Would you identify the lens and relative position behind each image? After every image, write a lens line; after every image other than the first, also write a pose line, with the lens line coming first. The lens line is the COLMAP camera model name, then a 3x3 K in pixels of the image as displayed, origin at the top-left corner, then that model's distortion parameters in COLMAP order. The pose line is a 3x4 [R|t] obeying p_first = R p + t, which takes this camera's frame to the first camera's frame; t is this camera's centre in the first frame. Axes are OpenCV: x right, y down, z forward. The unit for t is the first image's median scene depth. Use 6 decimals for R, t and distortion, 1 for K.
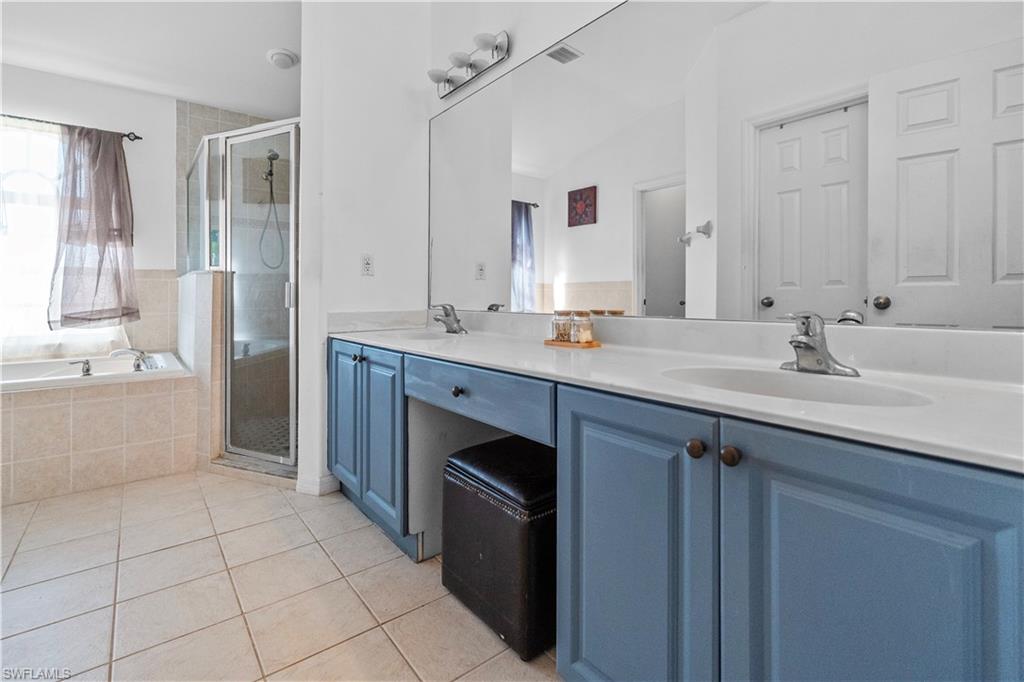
lens RADIAL K [[473.3, 0, 518.9], [0, 473.3, 288.3], [0, 0, 1]] dist [-0.002589, -0.000018]
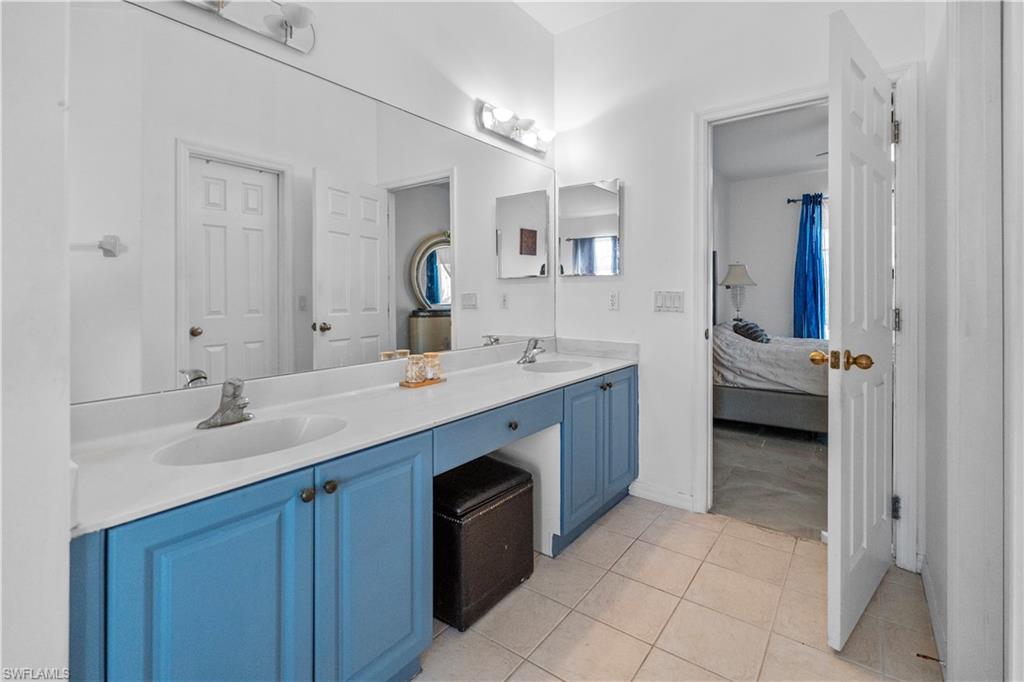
lens RADIAL K [[473.3, 0, 510.5], [0, 473.3, 289.9], [0, 0, 1]] dist [-0.002589, -0.000018]
pose [[-0.238860, 0.007532, 0.971025, -0.629659], [-0.017095, 0.999782, -0.011960, -0.060297], [-0.970904, -0.019456, -0.238679, 0.609165]]
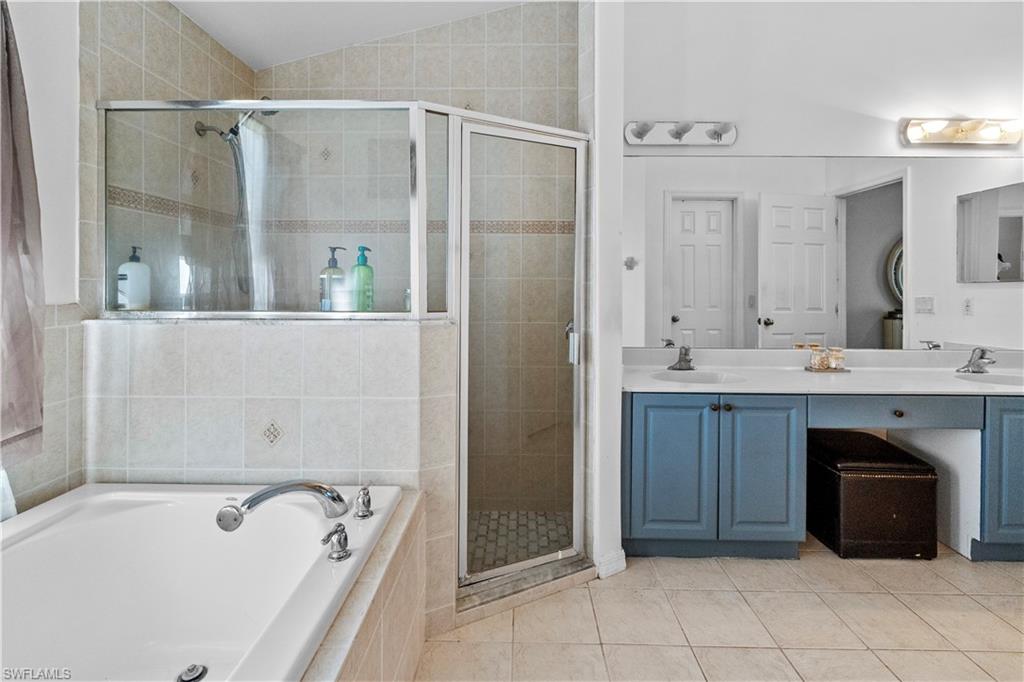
lens RADIAL K [[473.3, 0, 513.0], [0, 473.3, 286.6], [0, 0, 1]] dist [-0.002589, -0.000018]
pose [[0.640472, 0.002489, 0.767977, -0.960650], [-0.021517, 0.999660, 0.014705, -0.084721], [-0.767680, -0.025943, 0.640308, 0.458544]]
